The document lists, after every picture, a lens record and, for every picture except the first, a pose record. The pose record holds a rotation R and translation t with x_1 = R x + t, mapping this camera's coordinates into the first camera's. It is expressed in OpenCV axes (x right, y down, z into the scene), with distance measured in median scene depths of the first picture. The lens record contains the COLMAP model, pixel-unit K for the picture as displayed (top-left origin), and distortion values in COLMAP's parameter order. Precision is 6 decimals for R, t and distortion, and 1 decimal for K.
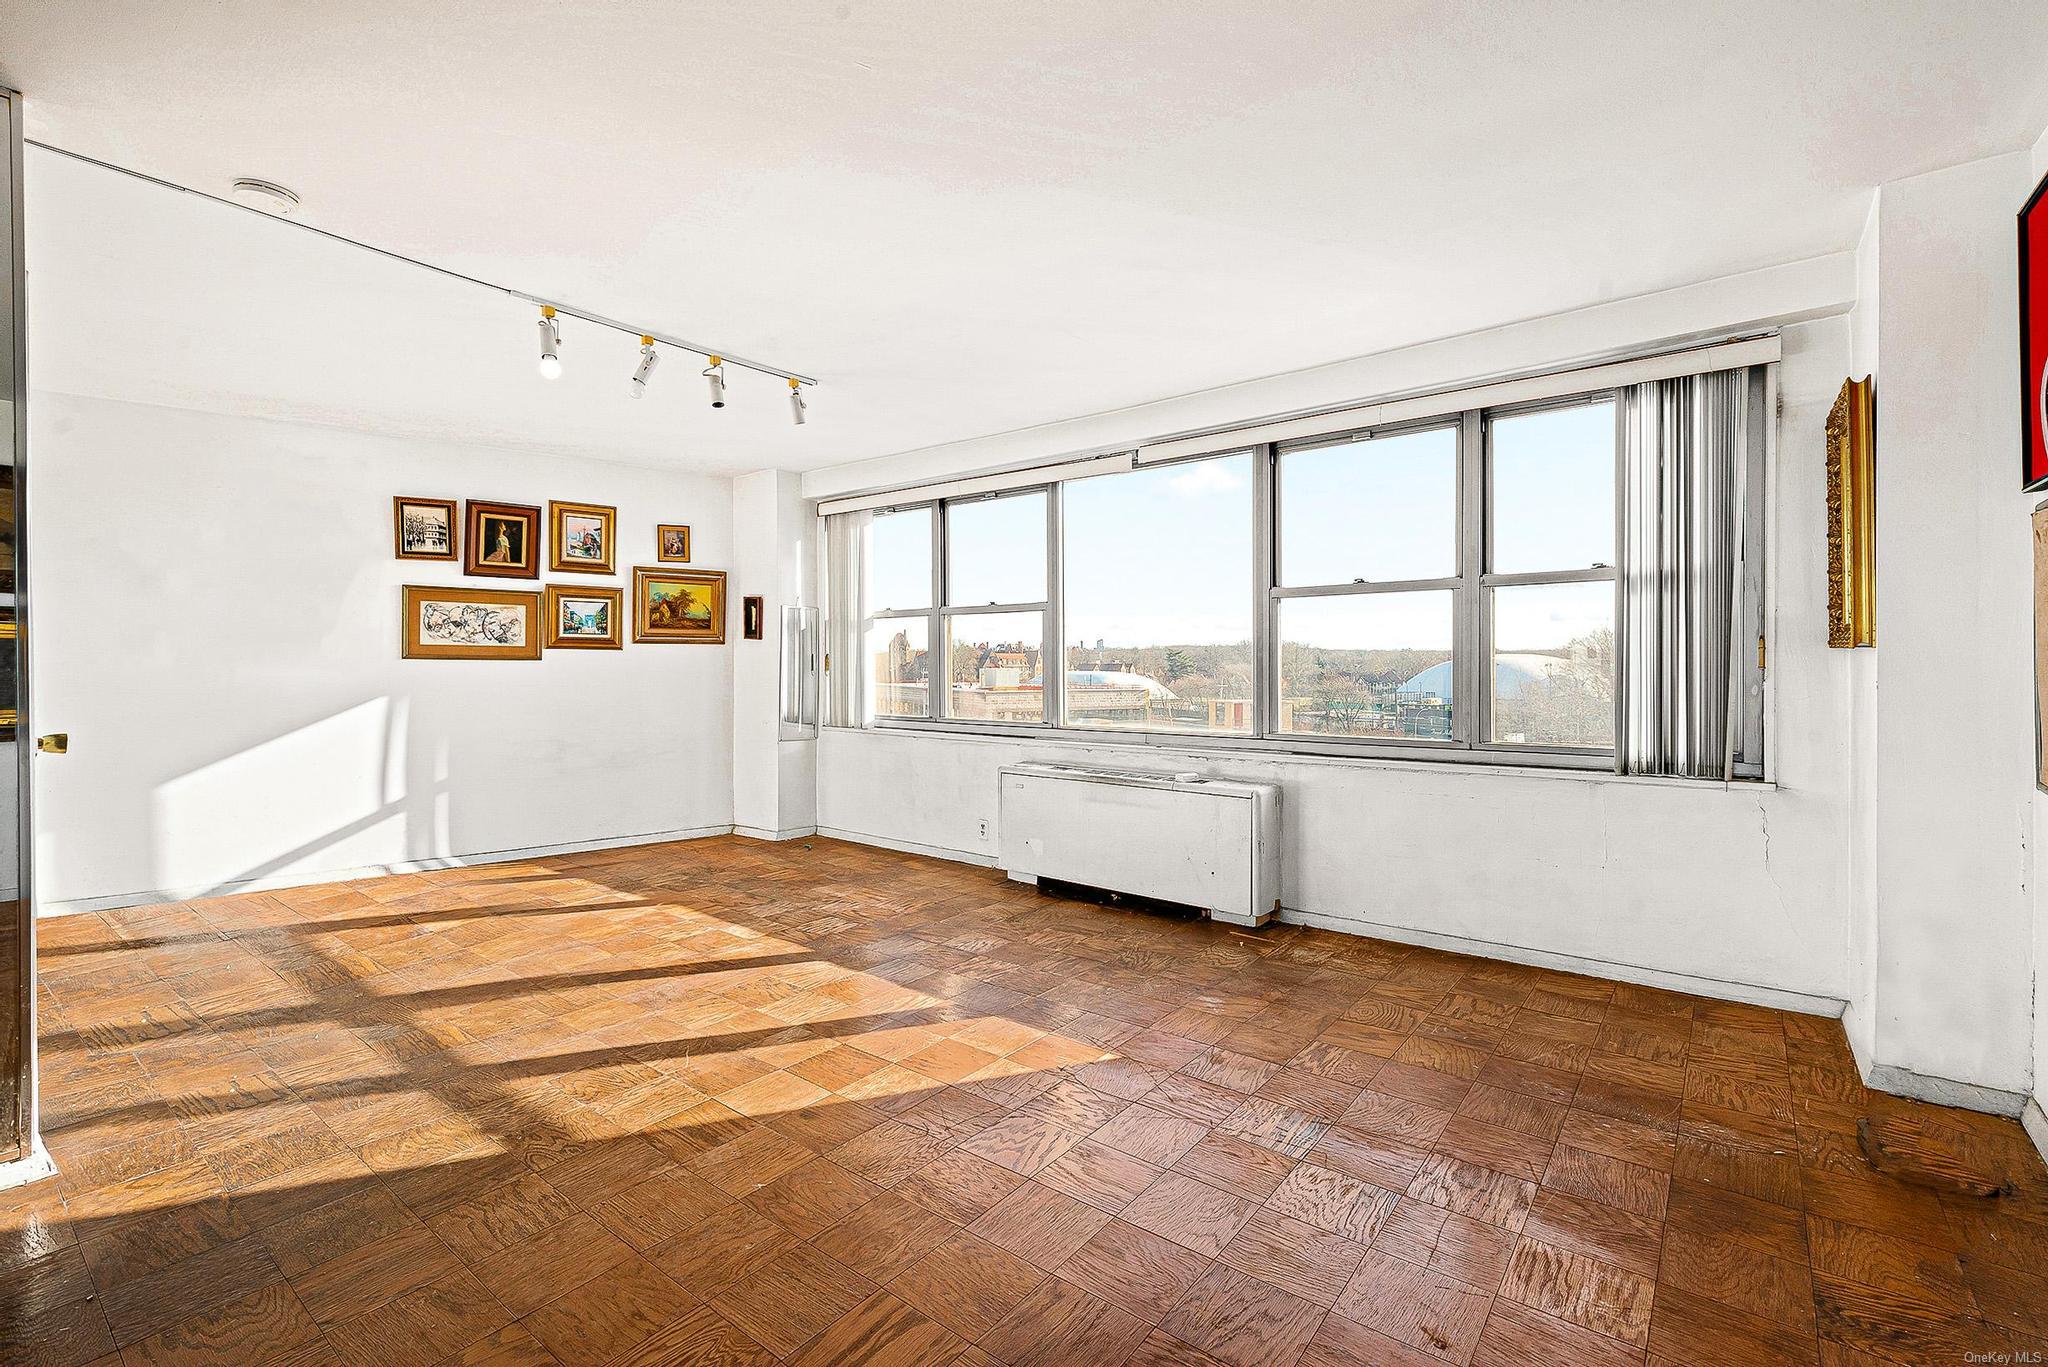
lens RADIAL K [[897.0, 0, 1020.7], [0, 897.0, 675.1], [0, 0, 1]] dist [0.012948, -0.005524]
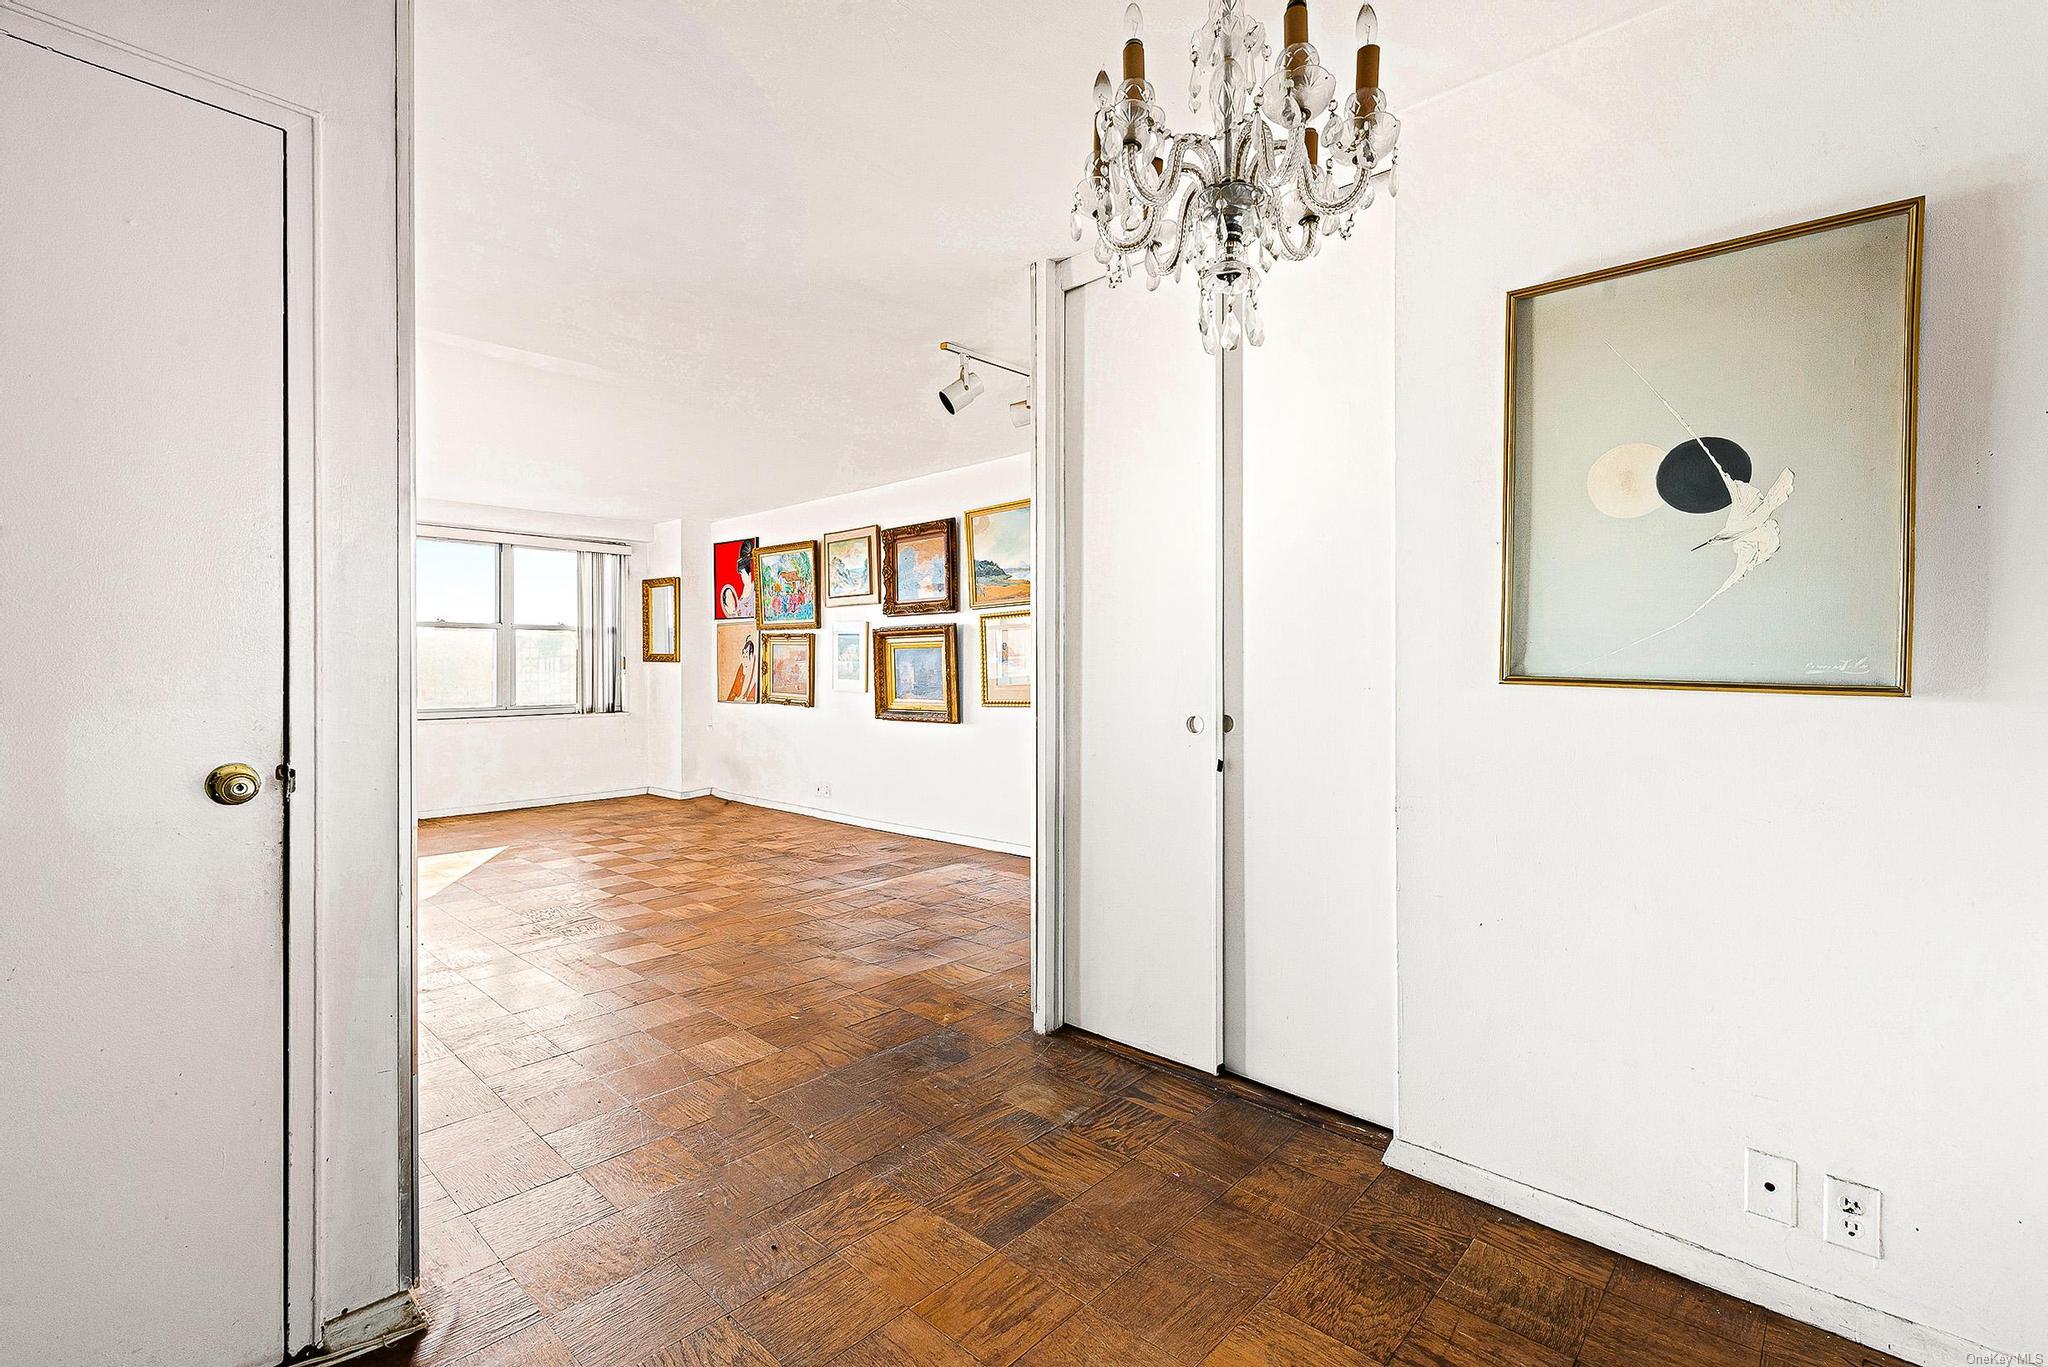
lens RADIAL K [[899.7, 0, 1033.3], [0, 899.7, 665.6], [0, 0, 1]] dist [0.014097, -0.000343]
pose [[0.071554, 0.004137, 0.997428, -0.975998], [0.010591, 0.999932, -0.004907, 0.004301], [-0.997381, 0.010915, 0.071505, -0.215472]]
